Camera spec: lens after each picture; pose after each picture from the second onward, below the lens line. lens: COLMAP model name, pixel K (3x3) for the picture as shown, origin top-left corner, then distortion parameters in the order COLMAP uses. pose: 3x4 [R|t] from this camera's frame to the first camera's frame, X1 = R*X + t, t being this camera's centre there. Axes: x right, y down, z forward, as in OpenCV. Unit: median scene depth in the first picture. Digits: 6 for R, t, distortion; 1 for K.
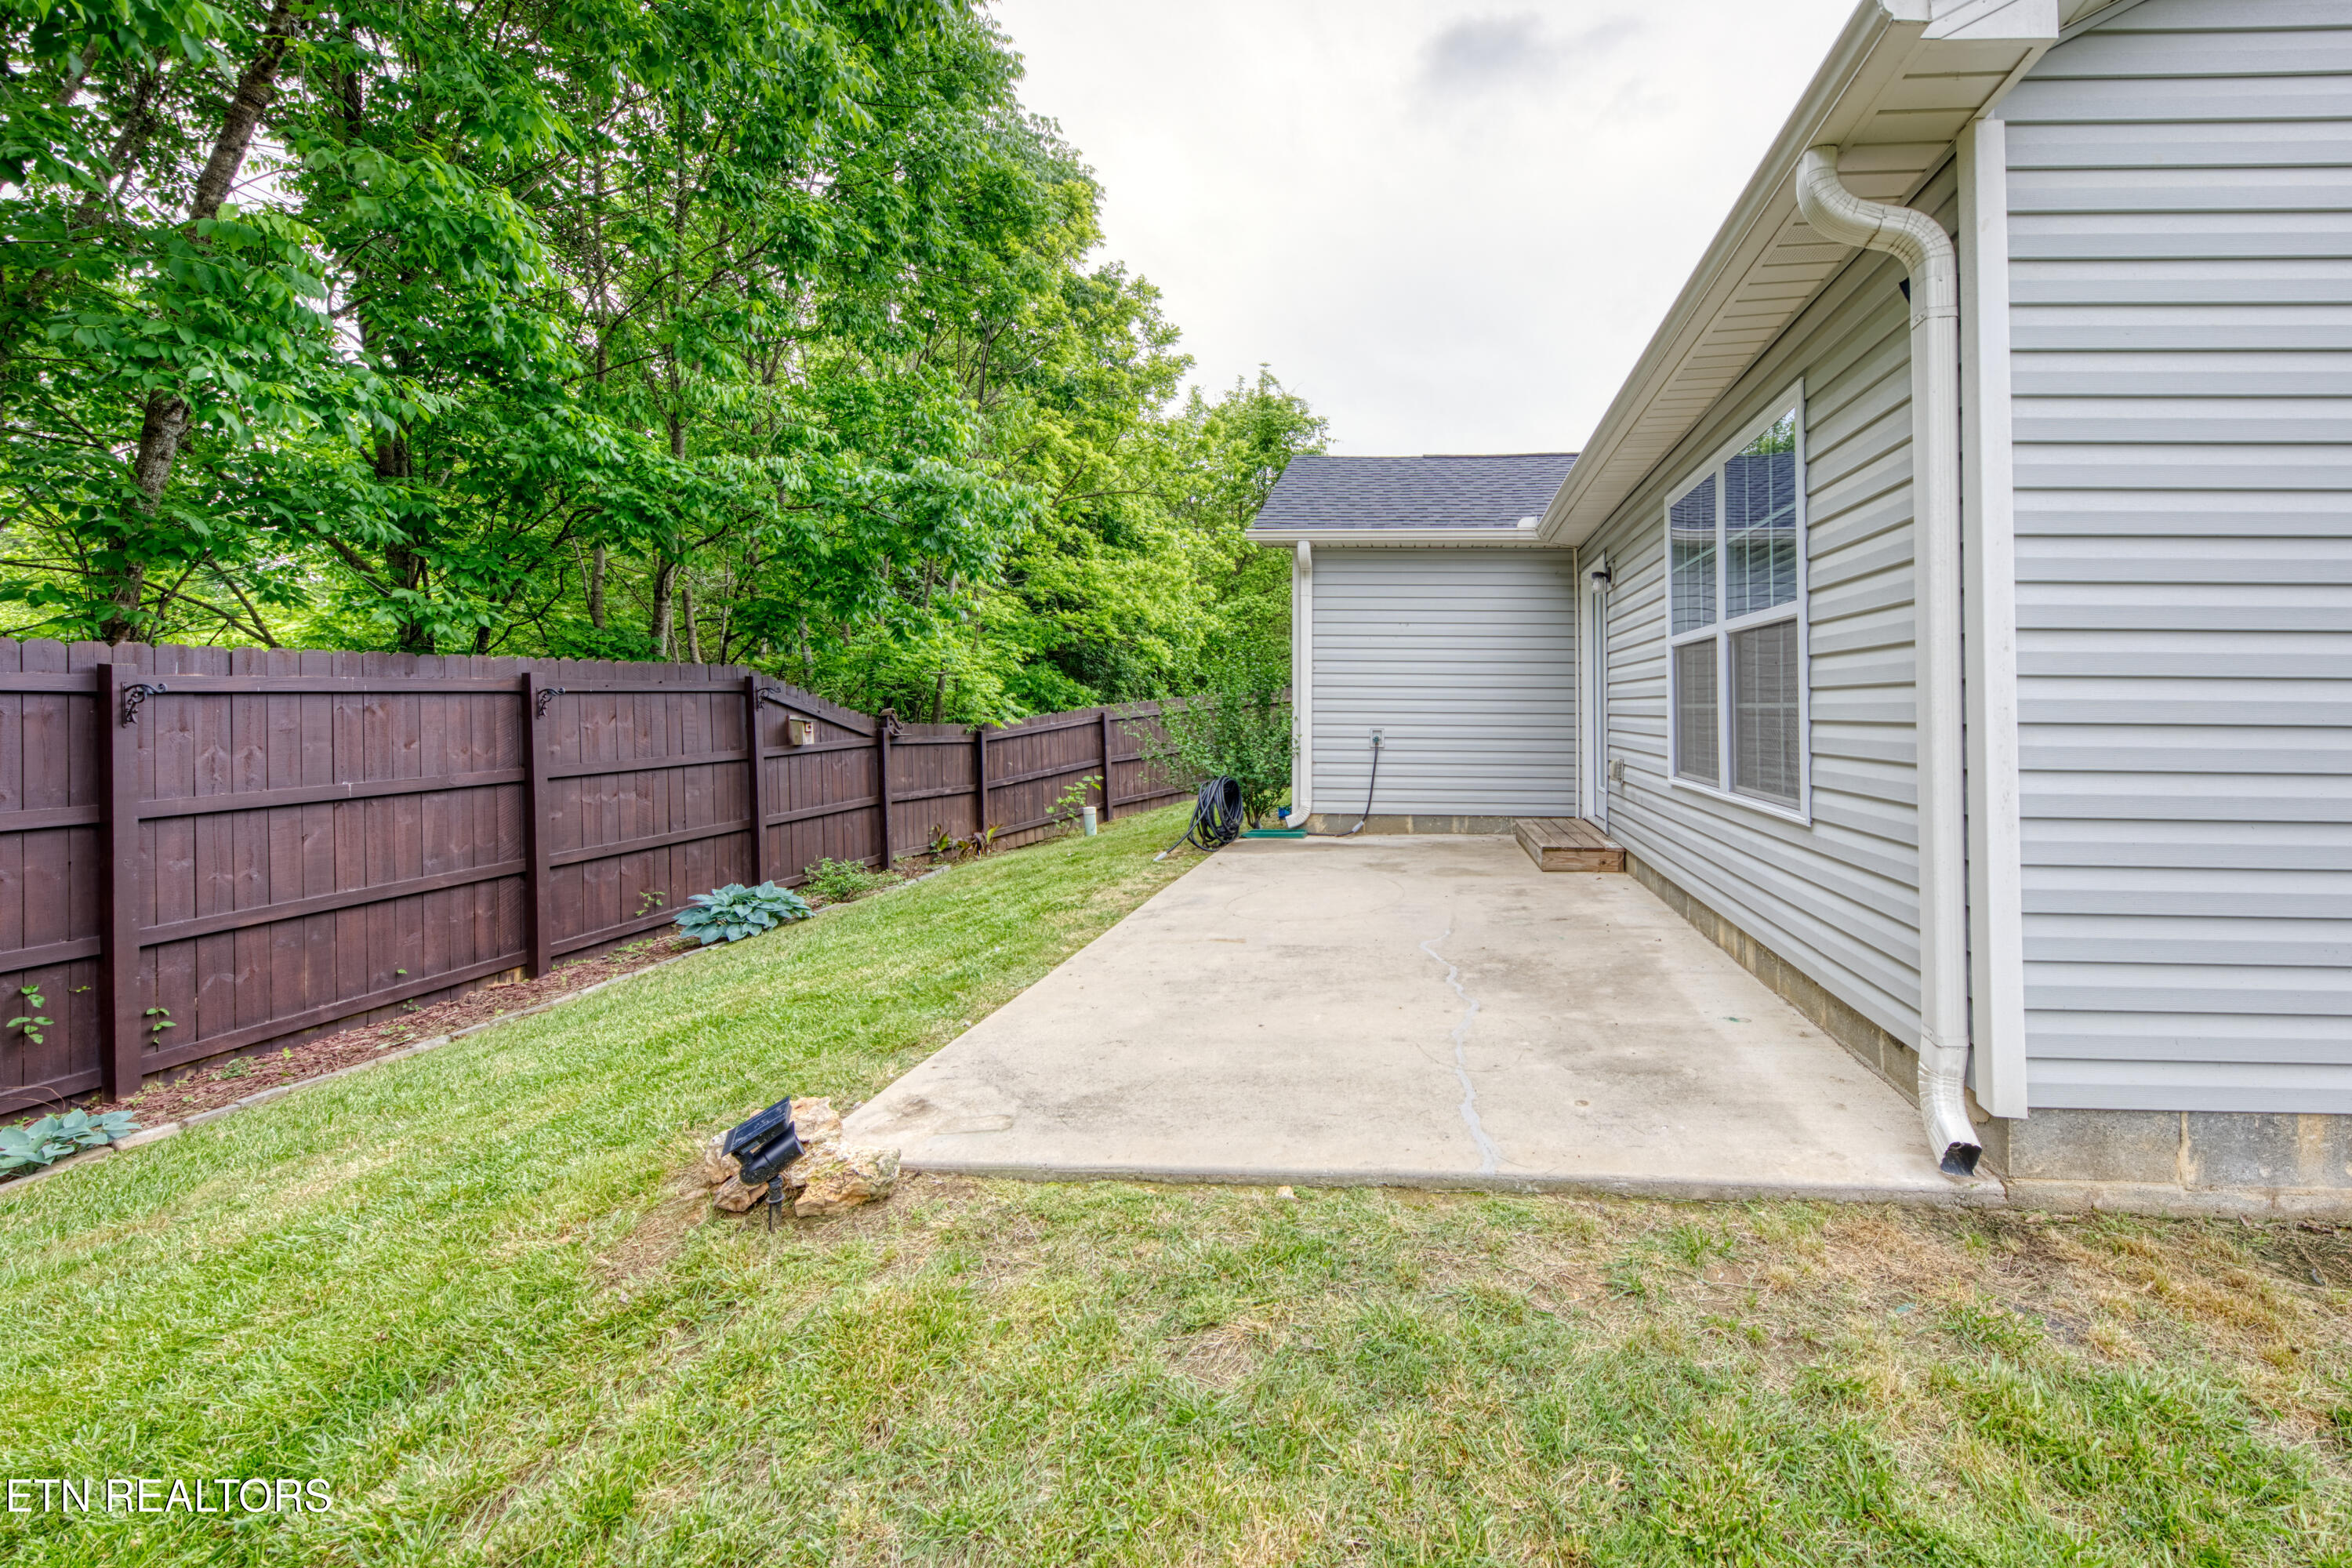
lens RADIAL K [[905.2, 0, 1418.0], [0, 905.2, 687.4], [0, 0, 1]] dist [0.002061, -0.000648]
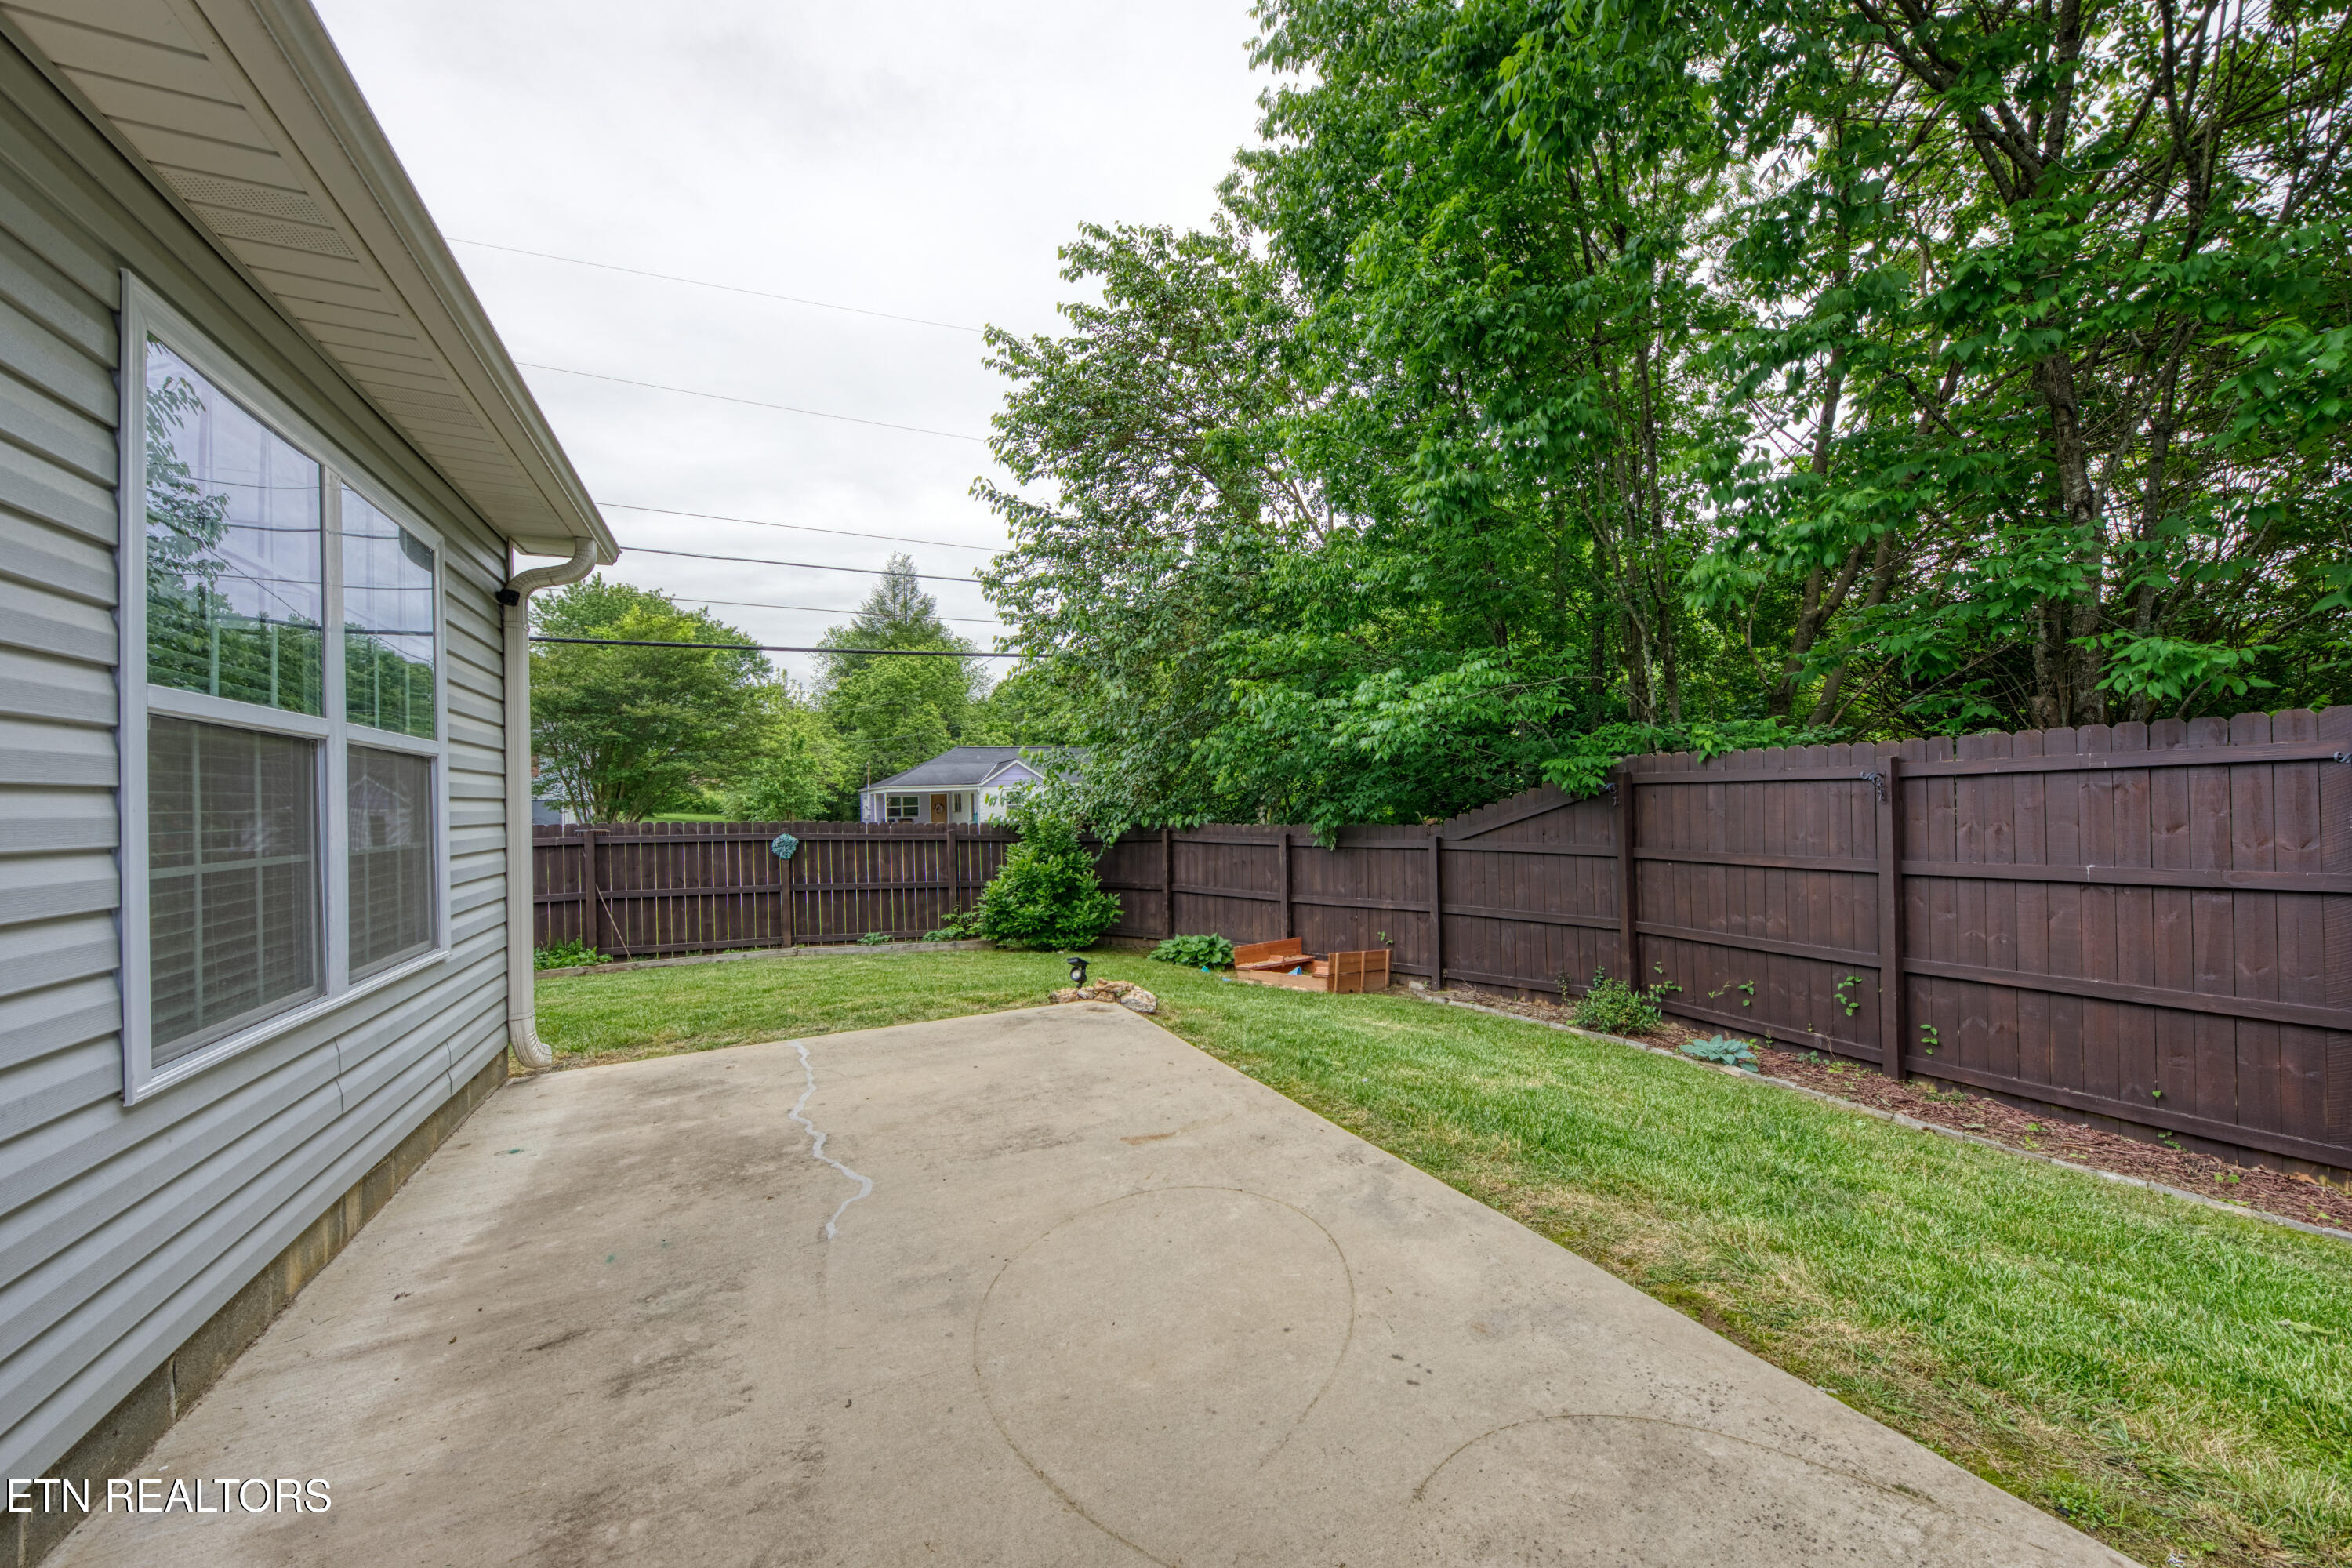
lens RADIAL K [[822.5, 0, 1184.3], [0, 822.5, 786.9], [0, 0, 1]] dist [0.005734, -0.003999]
pose [[-0.895125, 0.018936, -0.445413, 0.046410], [0.041545, 0.998293, -0.041049, 0.017542], [0.443876, -0.055248, -0.894384, 1.304618]]
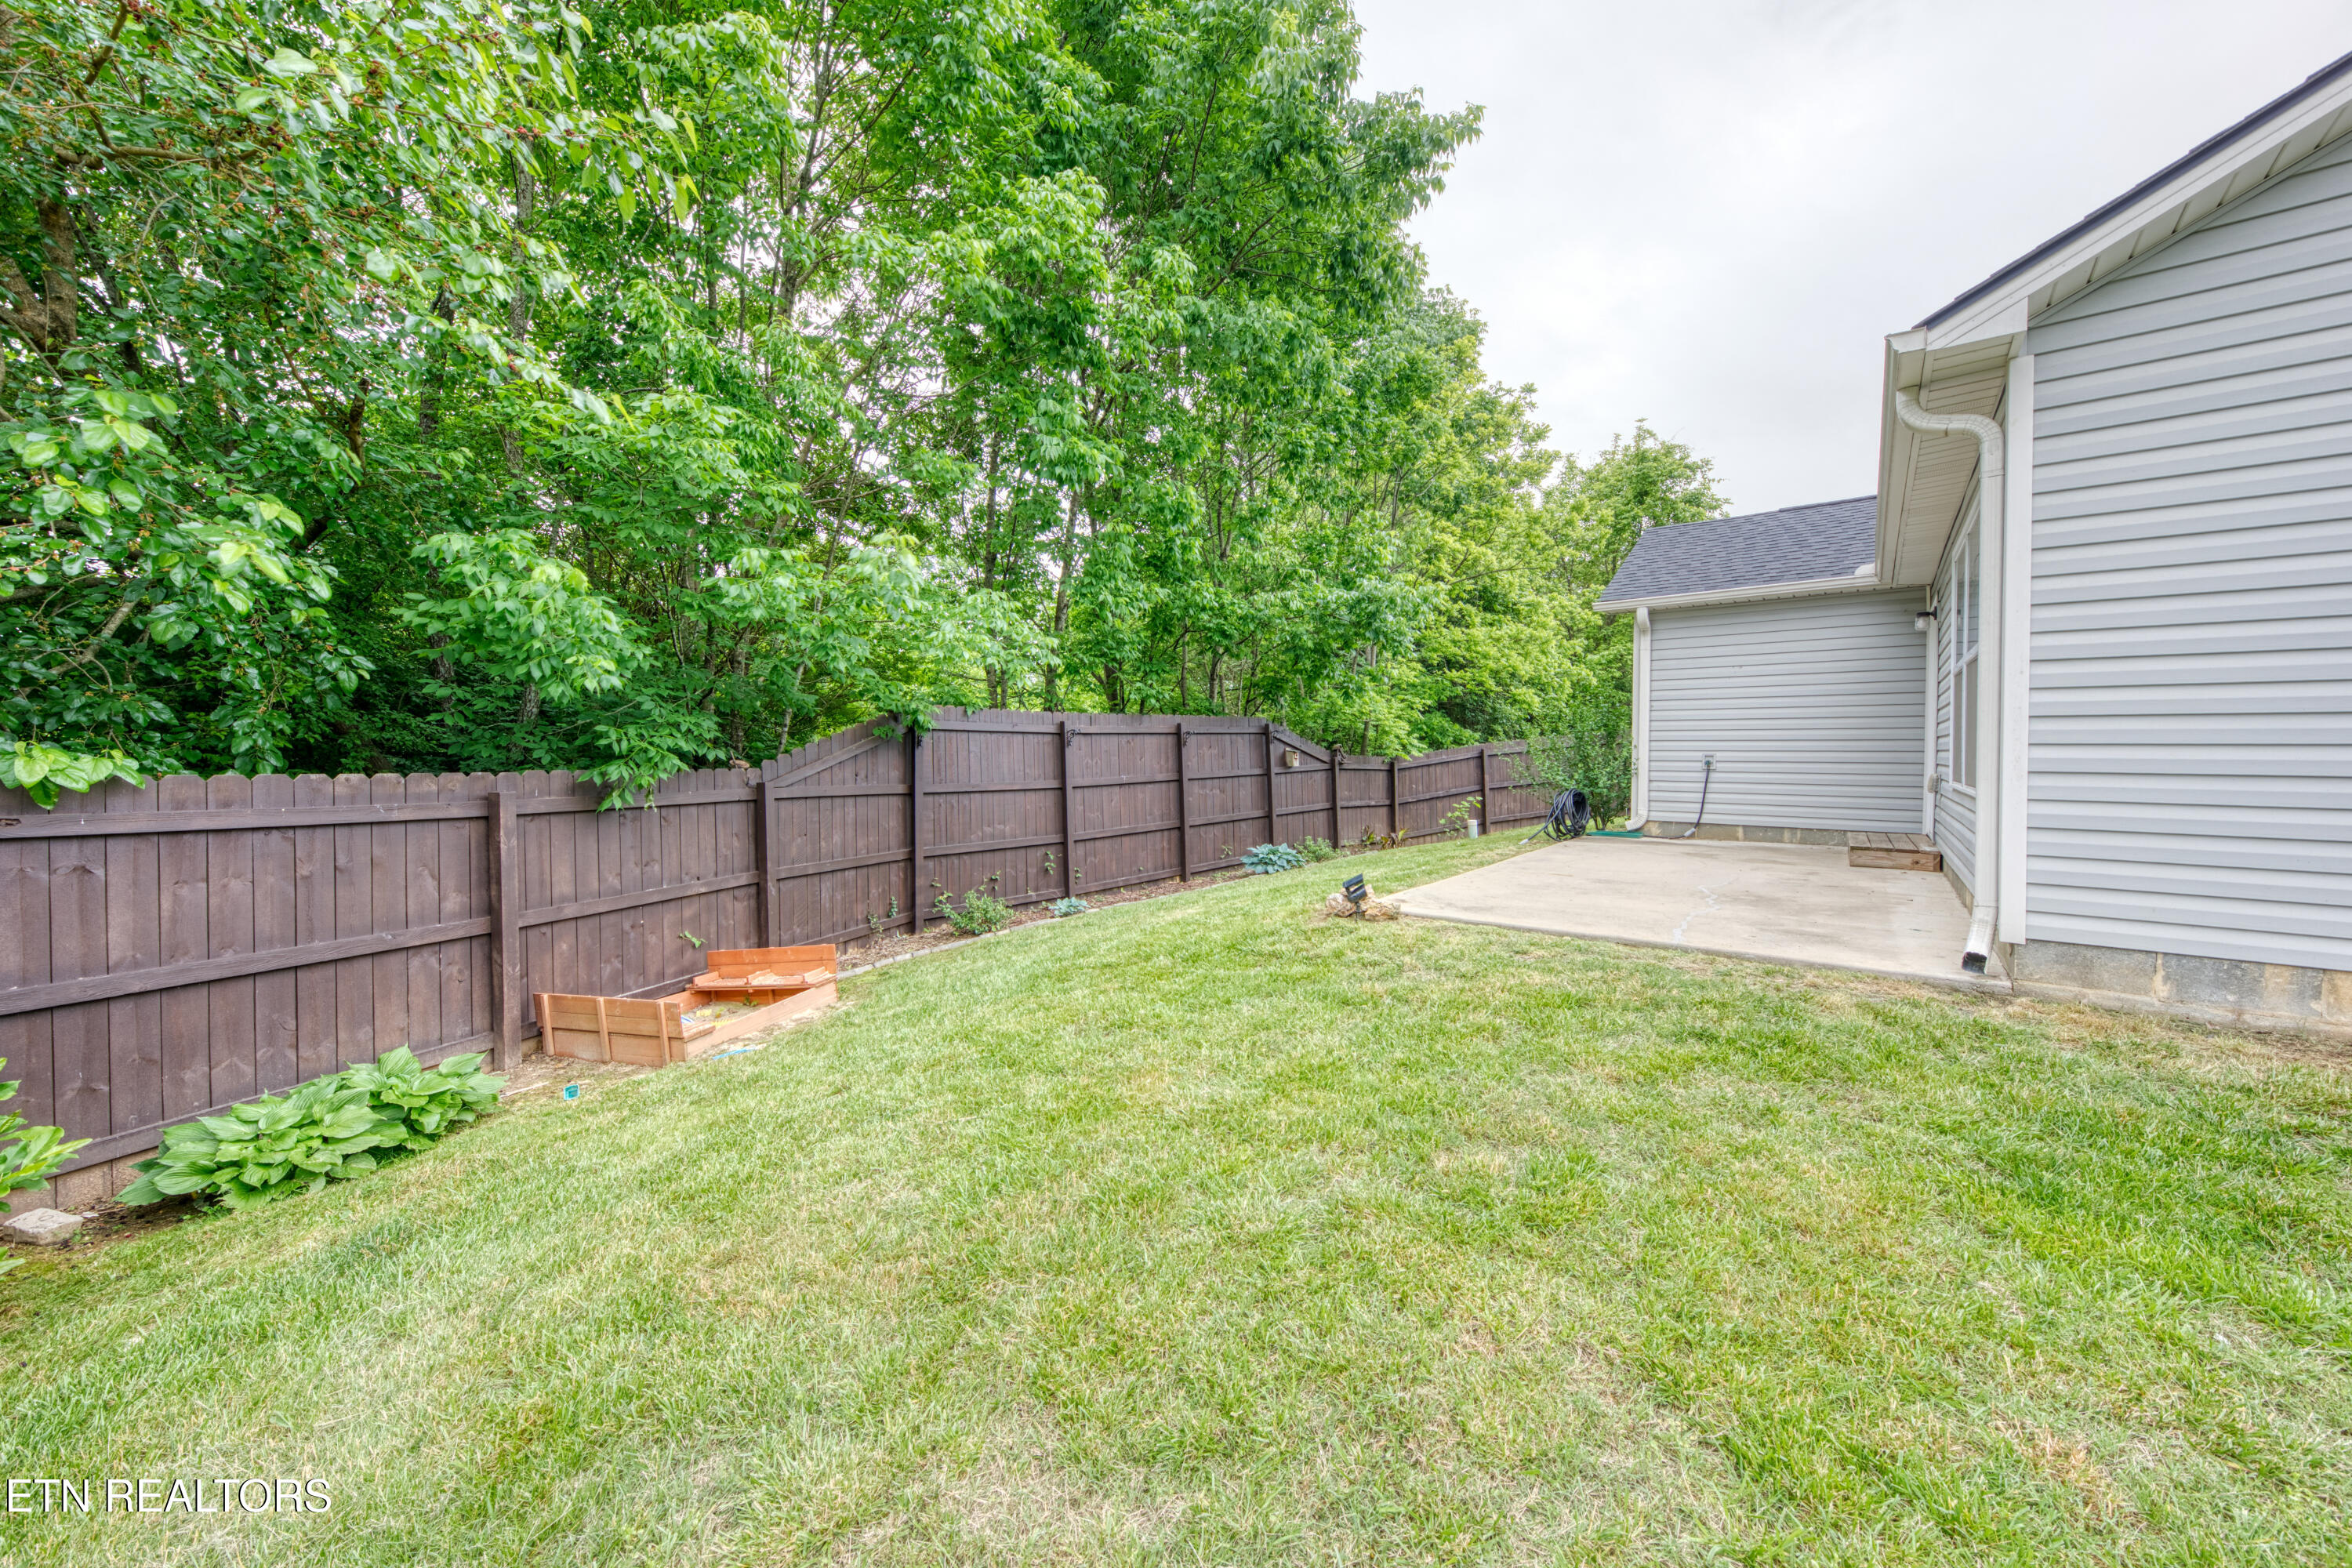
lens RADIAL K [[822.5, 0, 1164.8], [0, 822.5, 776.0], [0, 0, 1]] dist [0.005734, -0.003999]
pose [[0.763523, 0.018597, -0.645513, 0.111530], [0.012965, 0.998942, 0.044115, 0.016284], [0.645651, -0.042052, 0.762474, -0.327347]]
